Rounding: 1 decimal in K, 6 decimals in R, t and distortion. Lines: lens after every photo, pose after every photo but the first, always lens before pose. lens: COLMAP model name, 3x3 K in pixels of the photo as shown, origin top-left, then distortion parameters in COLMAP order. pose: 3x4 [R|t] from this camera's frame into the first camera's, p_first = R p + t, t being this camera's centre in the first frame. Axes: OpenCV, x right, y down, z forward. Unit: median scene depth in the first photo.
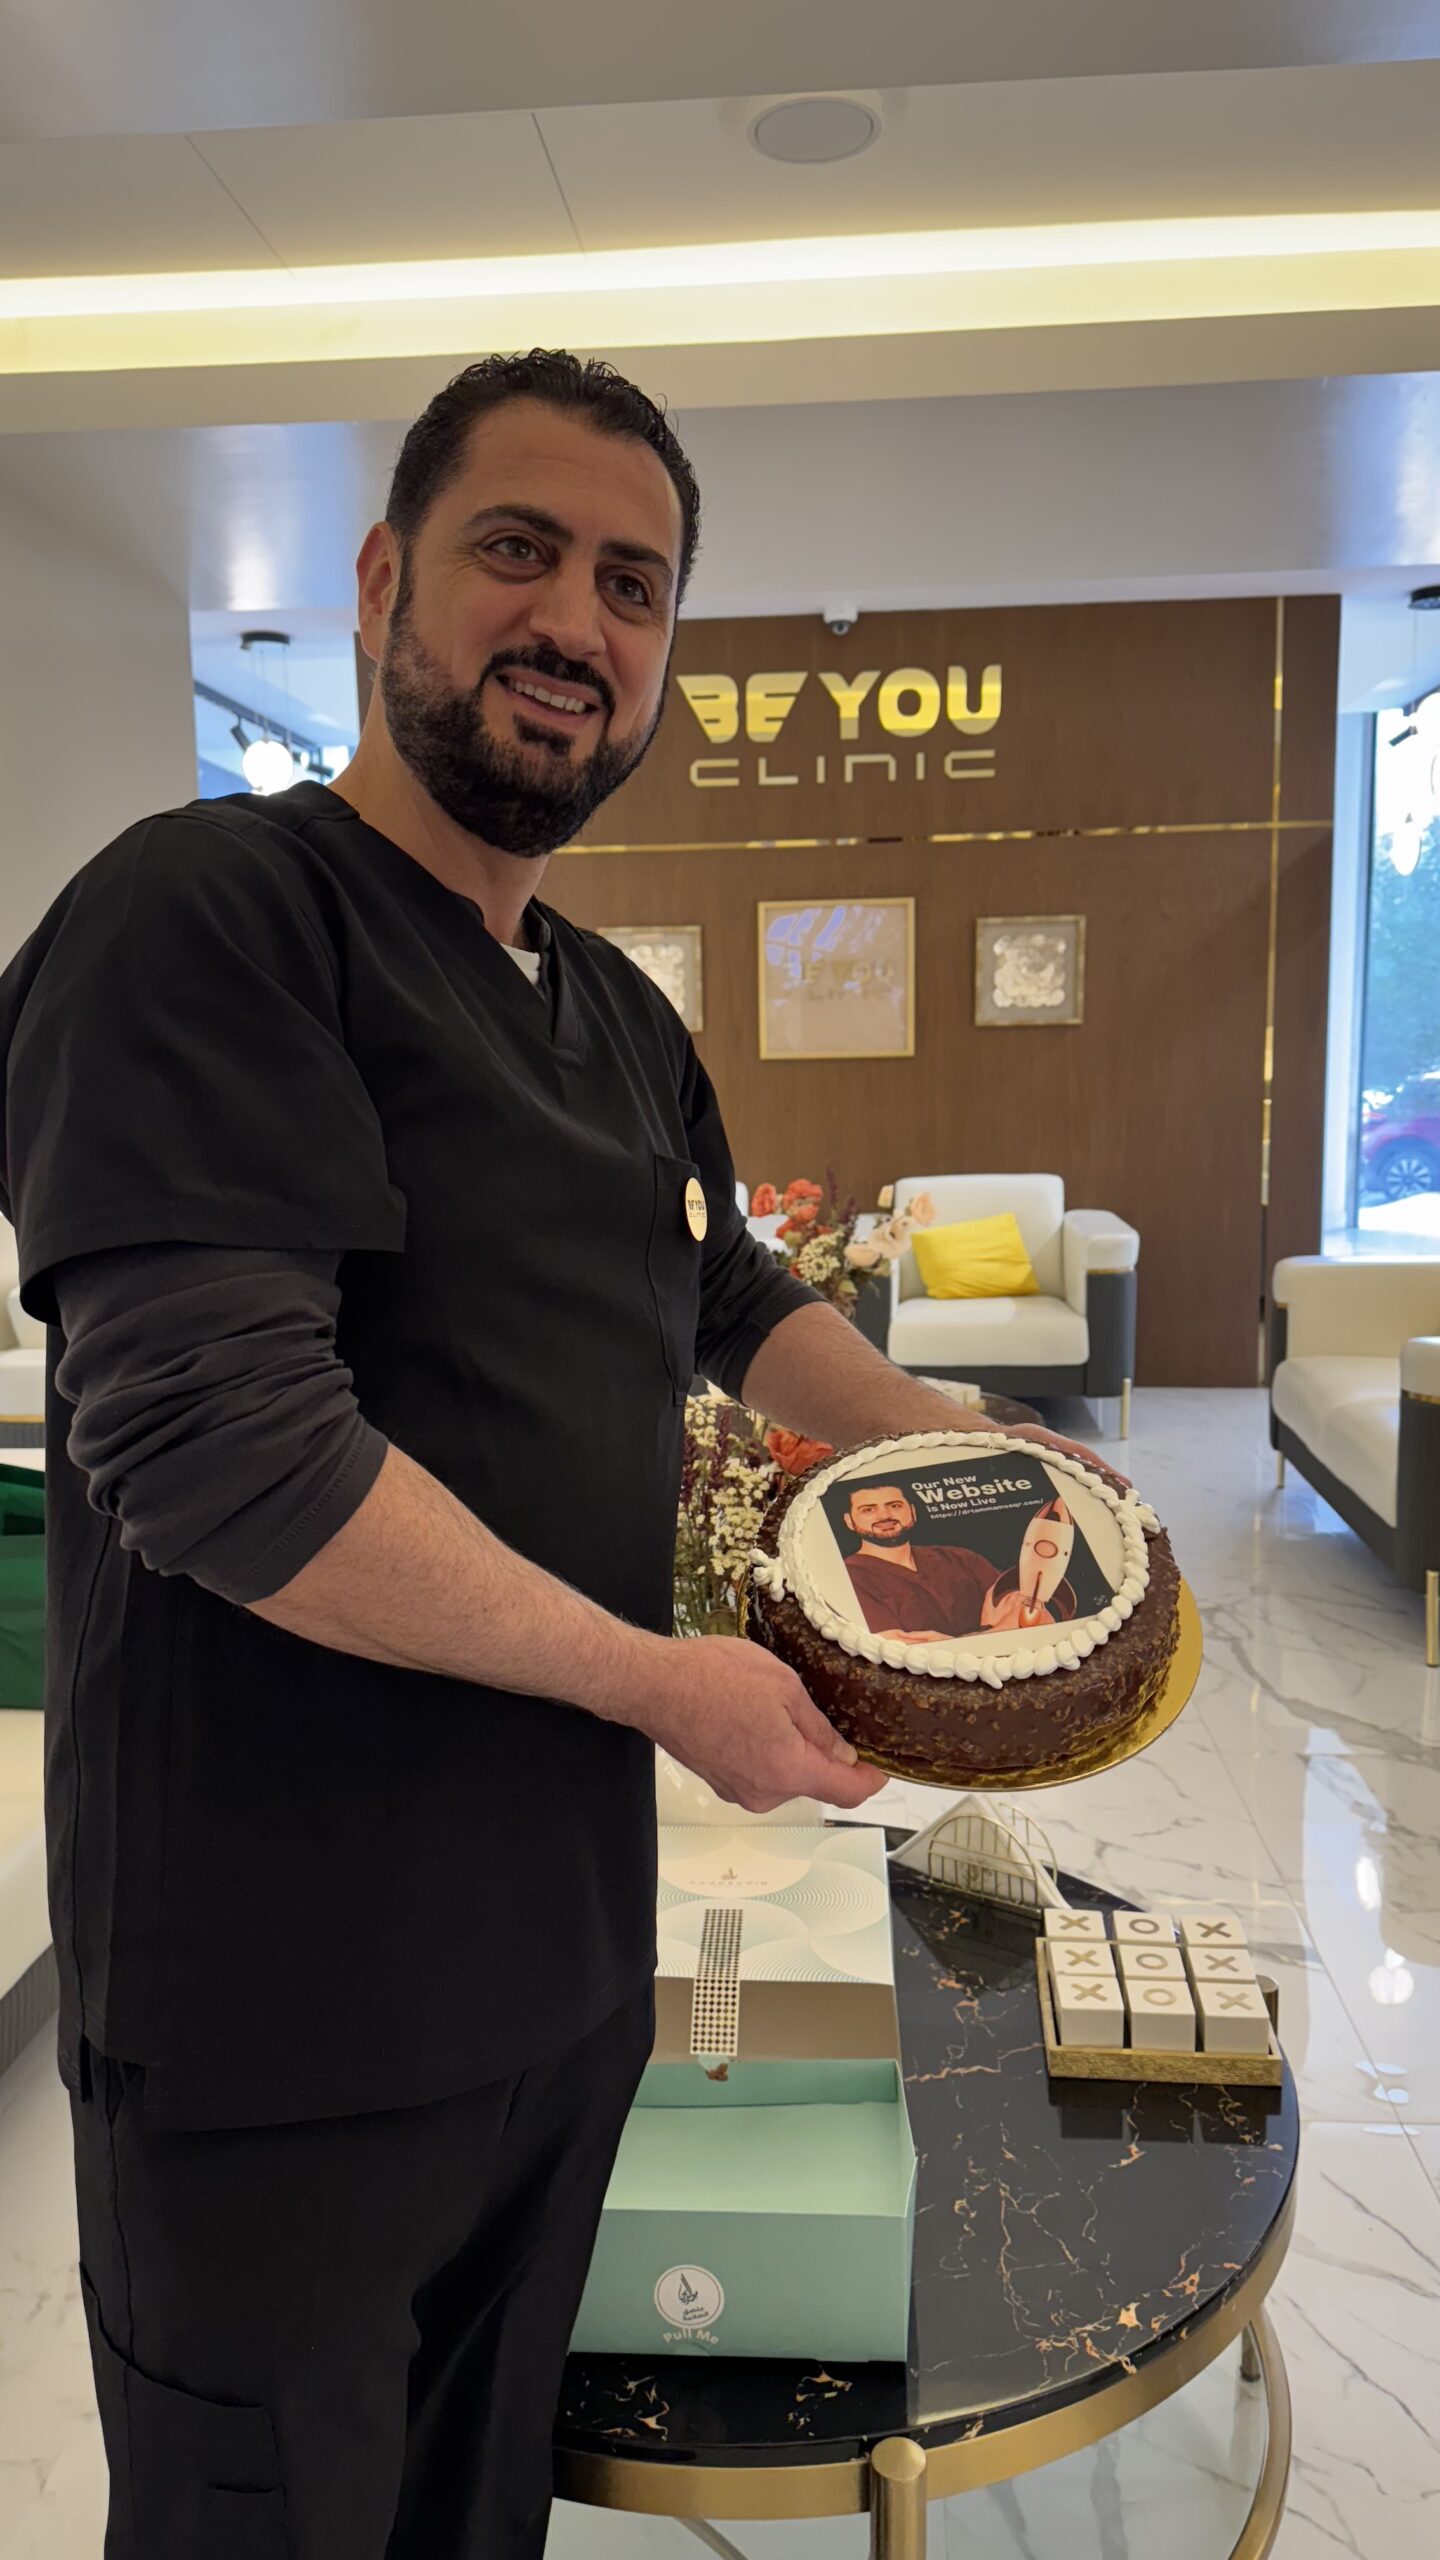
lens RADIAL K [[1899.3, 0, 734.4], [0, 1899.3, 1289.3], [0, 0, 1]] dist [0.112687, -0.003179]
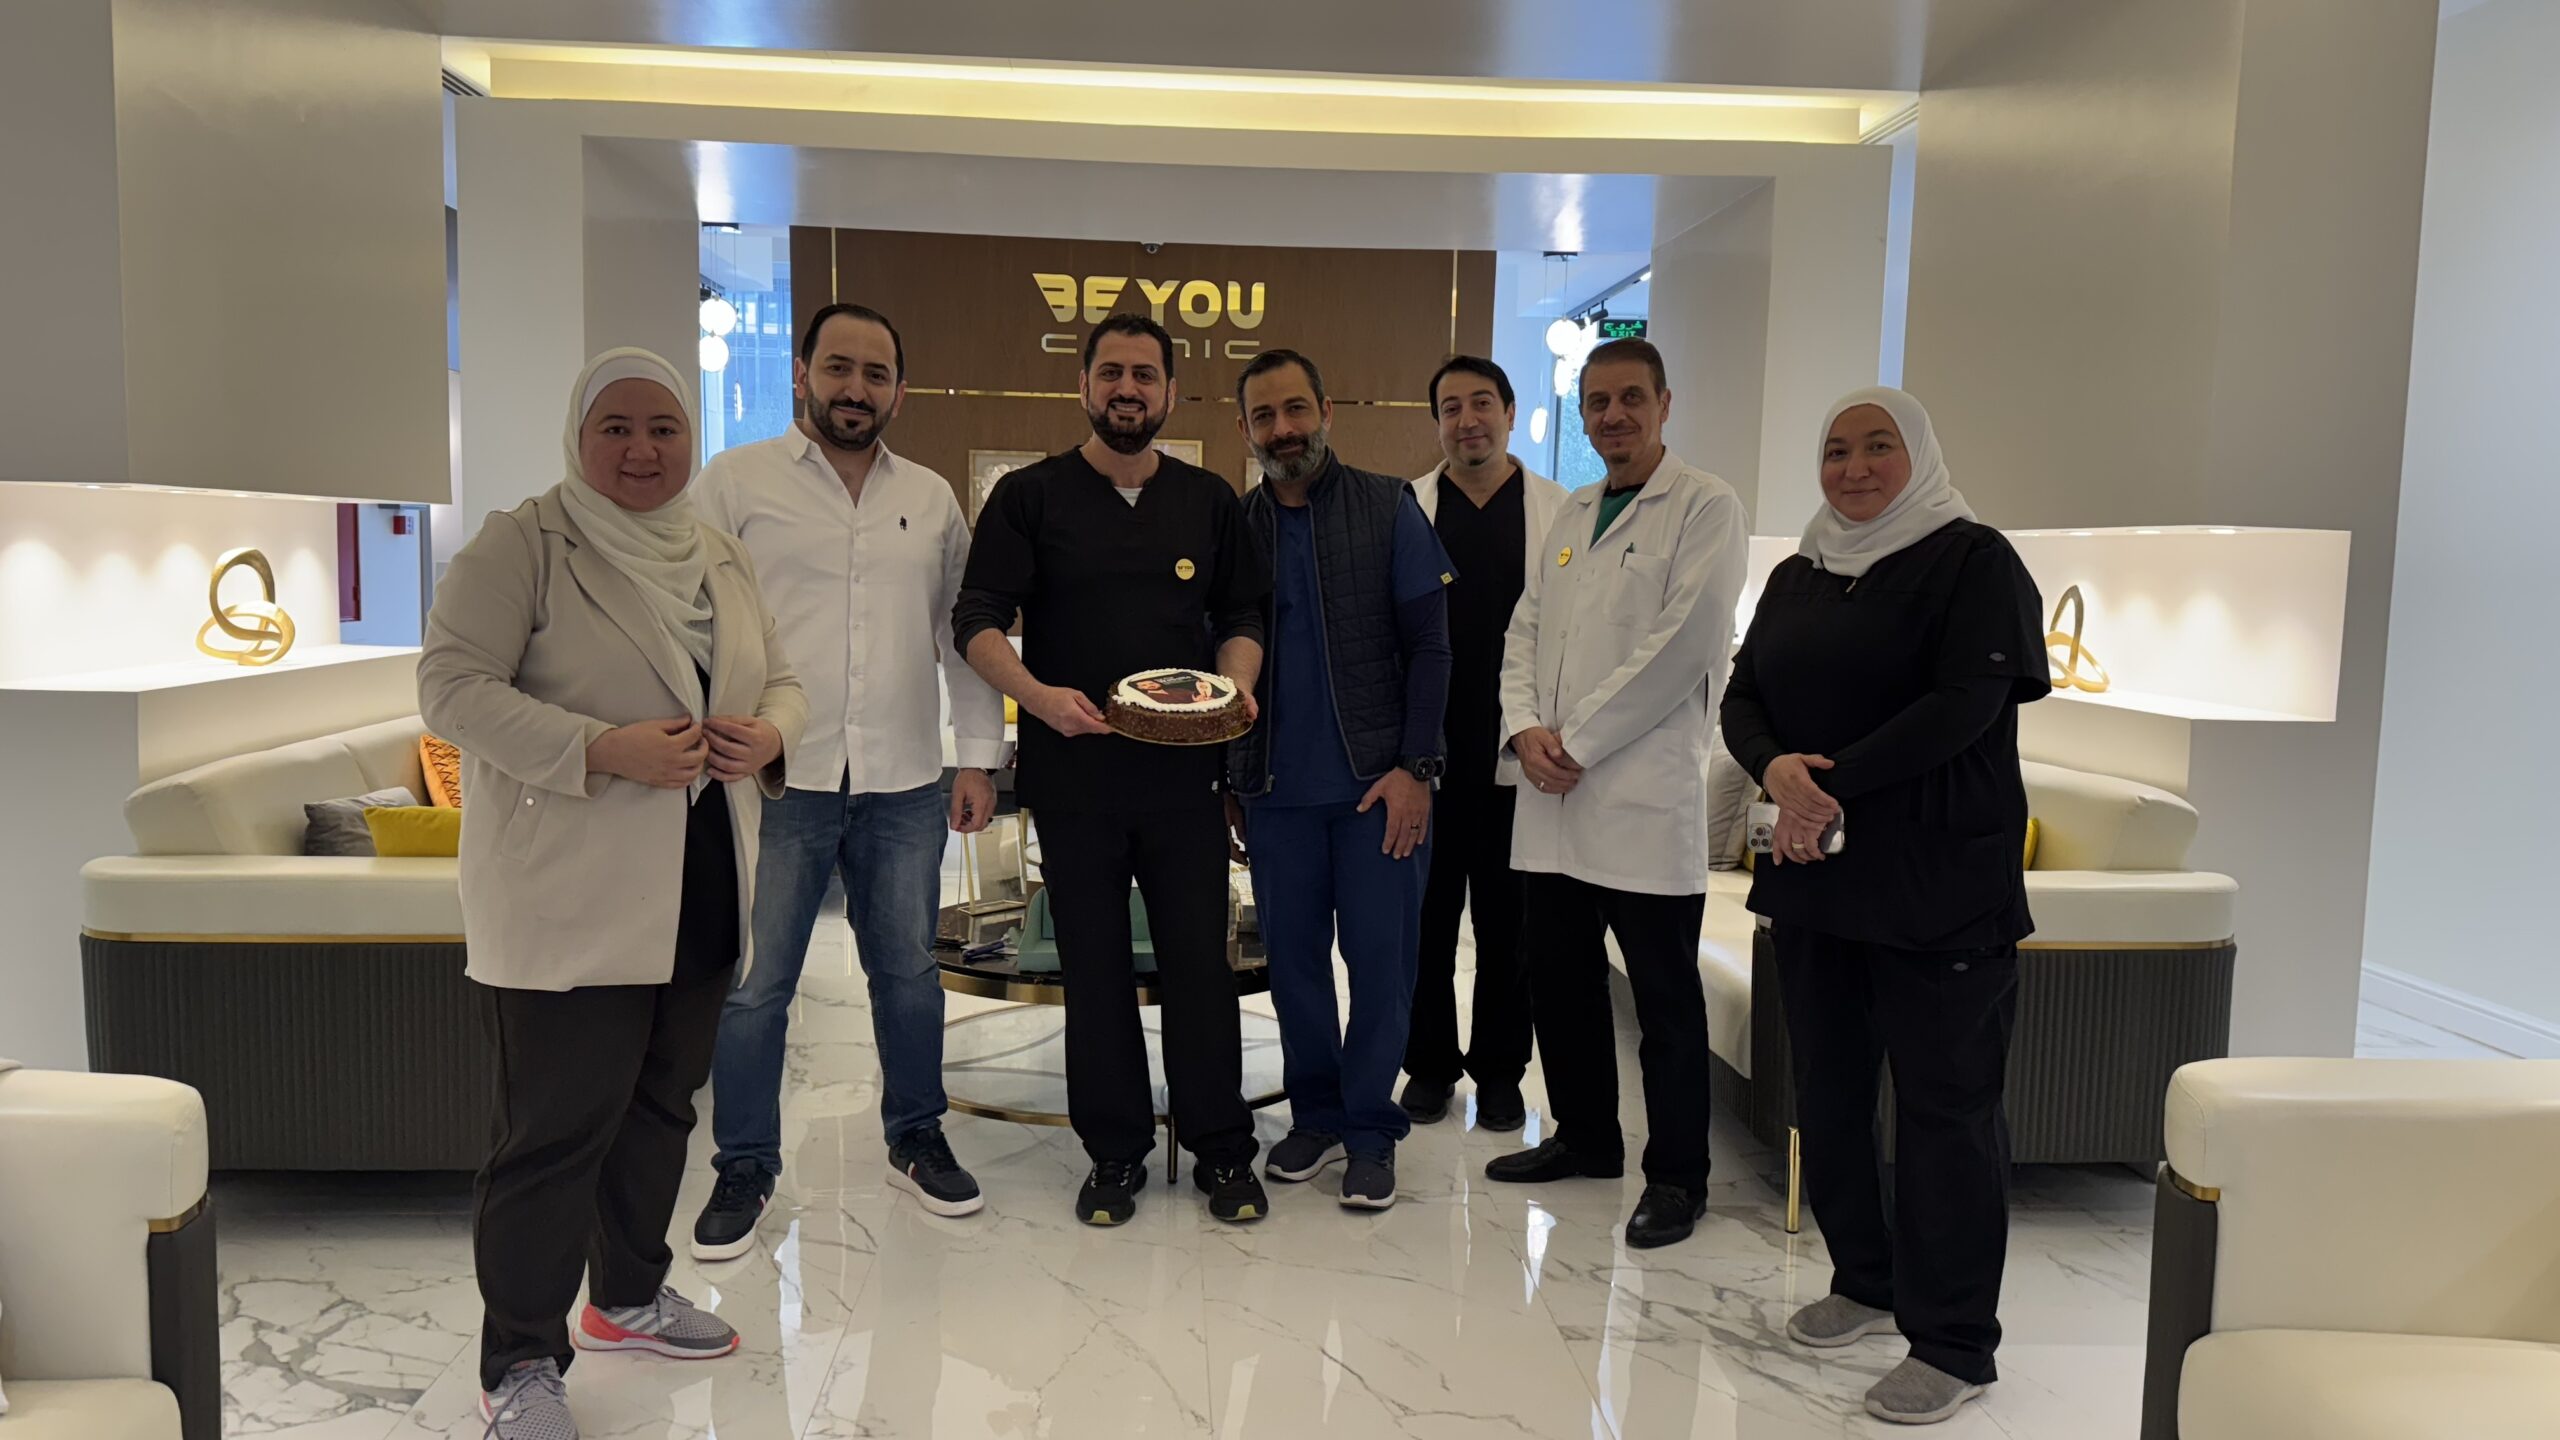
lens RADIAL K [[1899.3, 0, 1275.4], [0, 1899.3, 721.6], [0, 0, 1]] dist [0.112687, -0.003179]
pose [[0.989142, 0.031854, 0.143466, -0.045200], [-0.025014, 0.998474, -0.049237, 0.066731], [-0.144816, 0.045113, 0.988430, -0.373359]]
